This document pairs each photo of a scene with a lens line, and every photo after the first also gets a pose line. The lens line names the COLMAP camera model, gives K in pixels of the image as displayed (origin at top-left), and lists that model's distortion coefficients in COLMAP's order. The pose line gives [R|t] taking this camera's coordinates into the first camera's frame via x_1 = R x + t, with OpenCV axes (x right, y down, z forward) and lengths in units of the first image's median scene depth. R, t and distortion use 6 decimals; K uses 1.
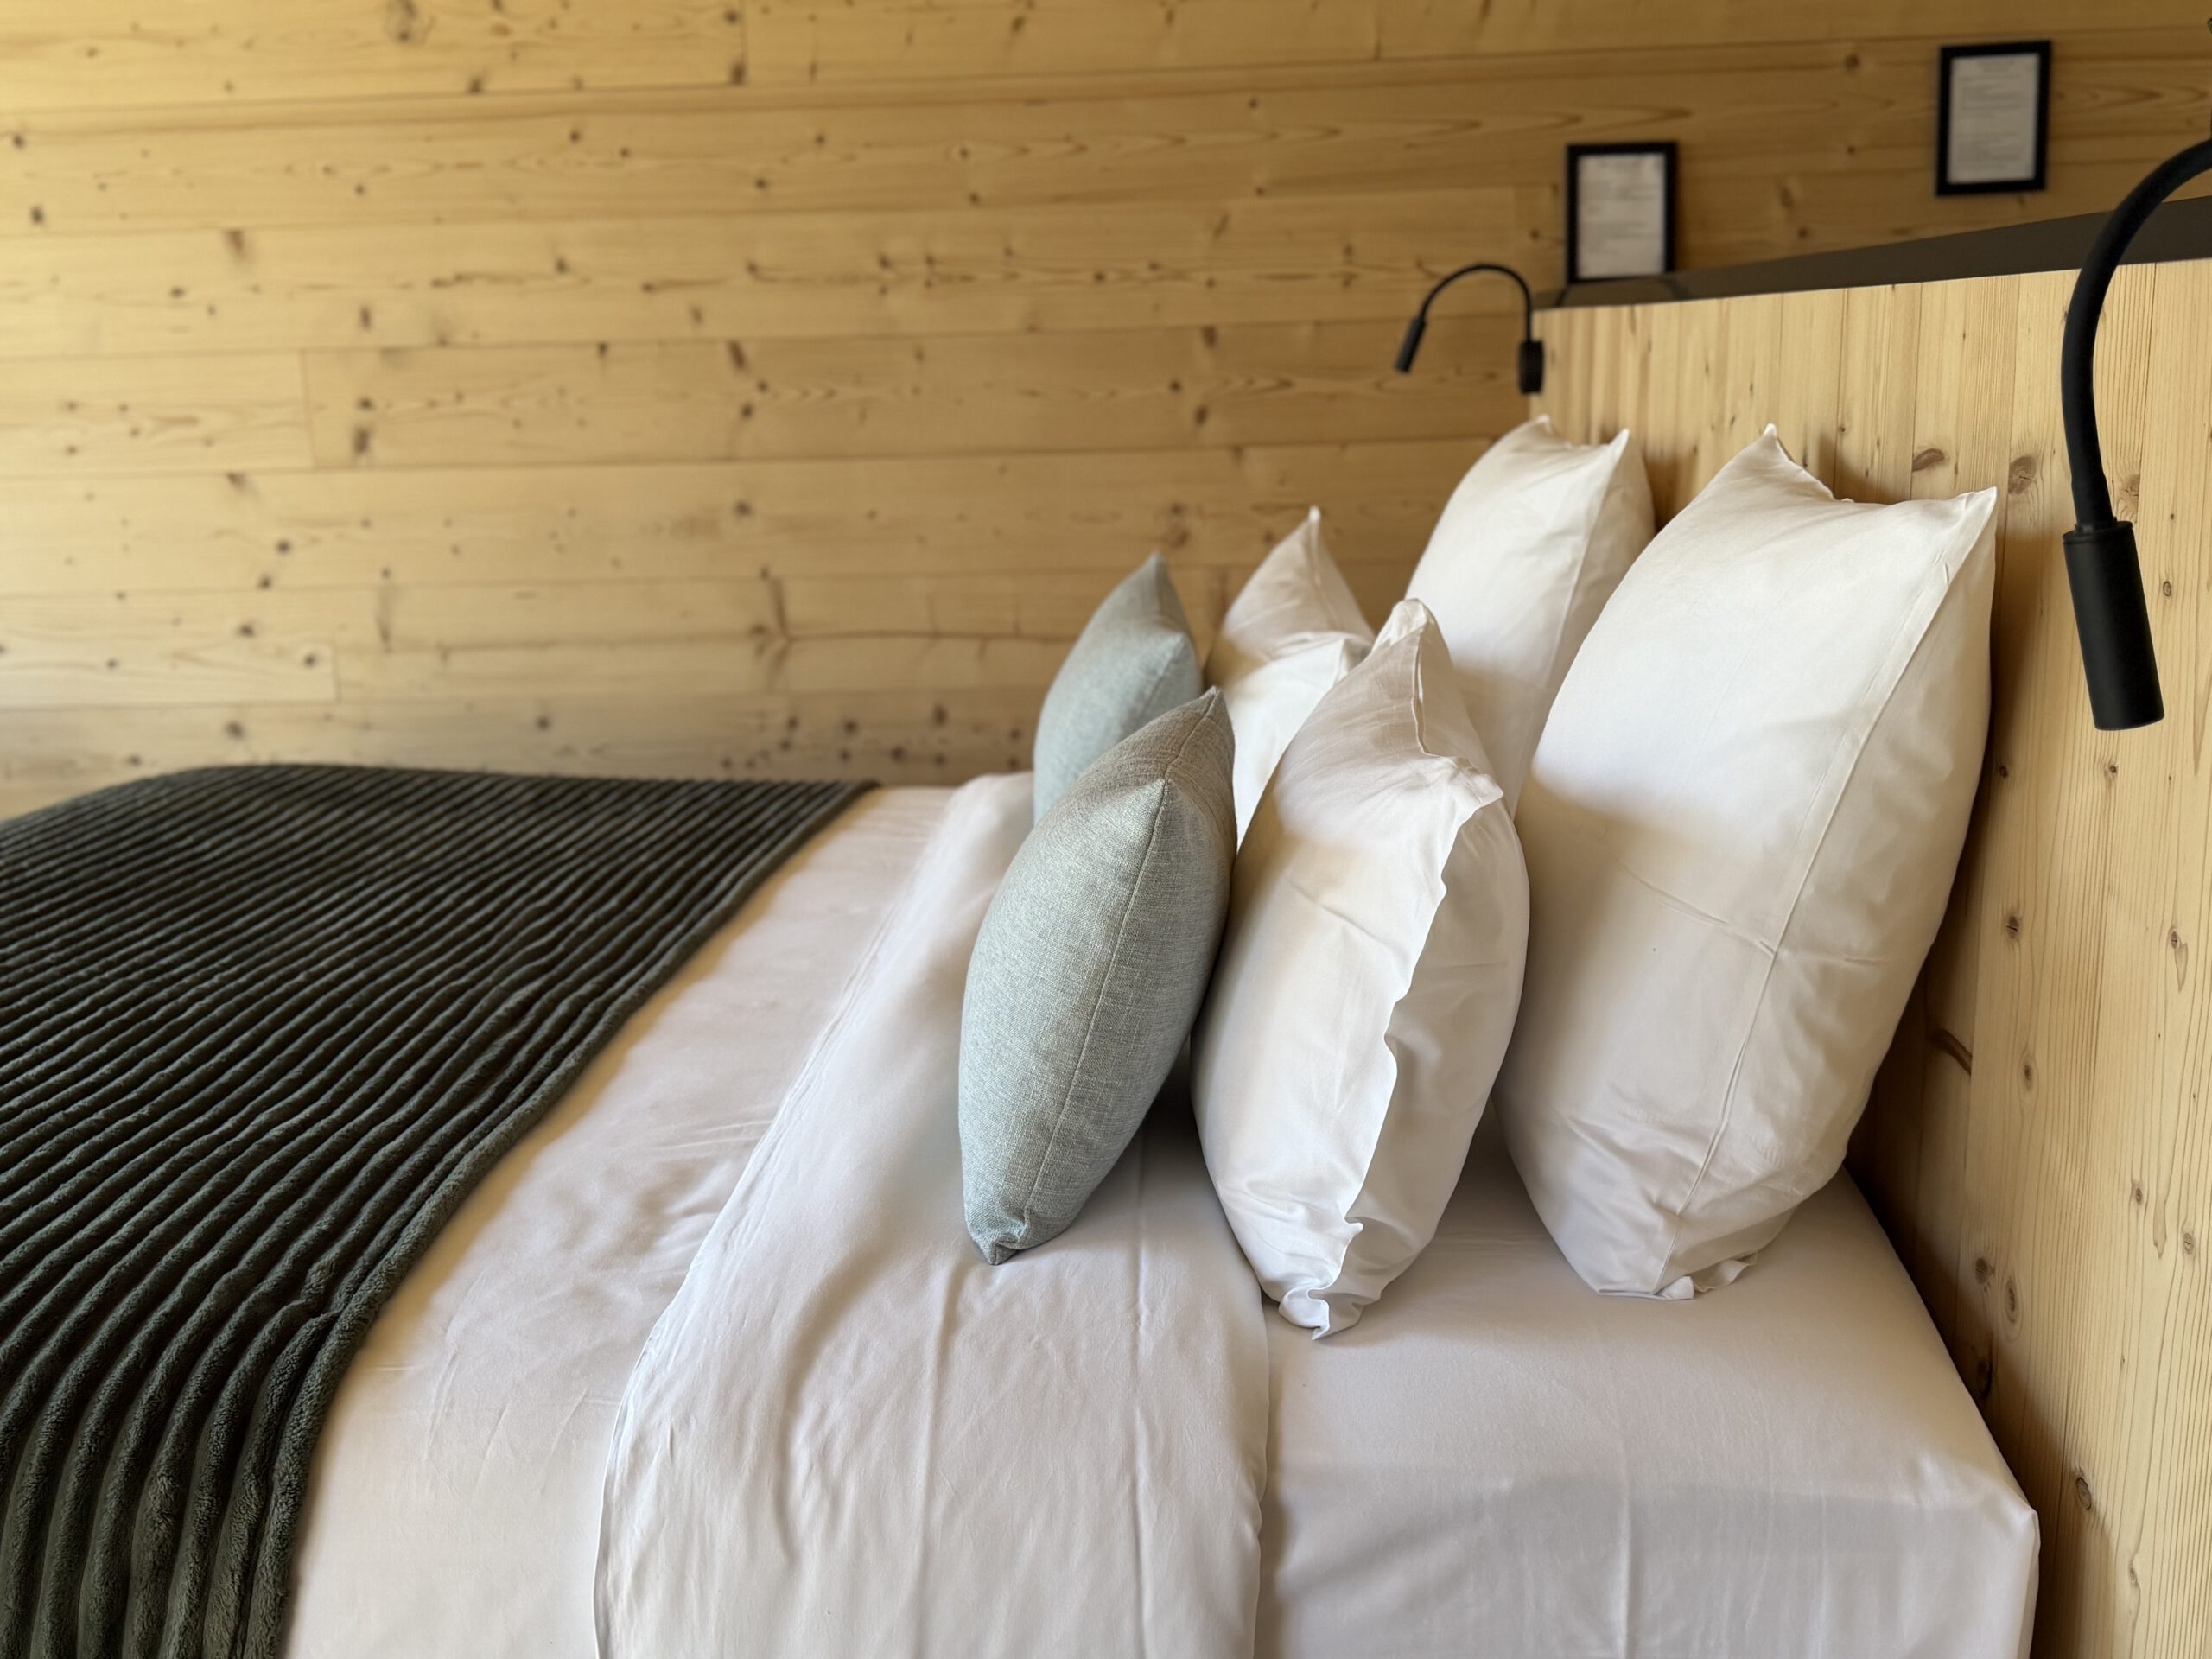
lens RADIAL K [[2052.1, 0, 1093.1], [0, 2052.1, 823.3], [0, 0, 1]] dist [0.126420, -0.268182]
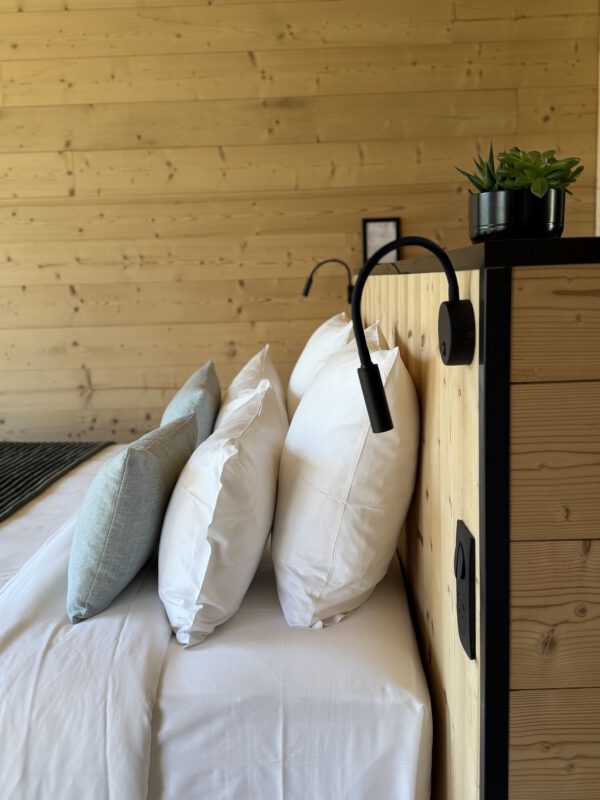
lens RADIAL K [[742.2, 0, 303.4], [0, 742.2, 398.3], [0, 0, 1]] dist [0.126420, -0.268182]
pose [[0.998993, -0.009791, 0.043778, 0.208084], [0.012757, 0.997604, -0.067996, -0.014451], [-0.043008, 0.068486, 0.996725, -0.036855]]
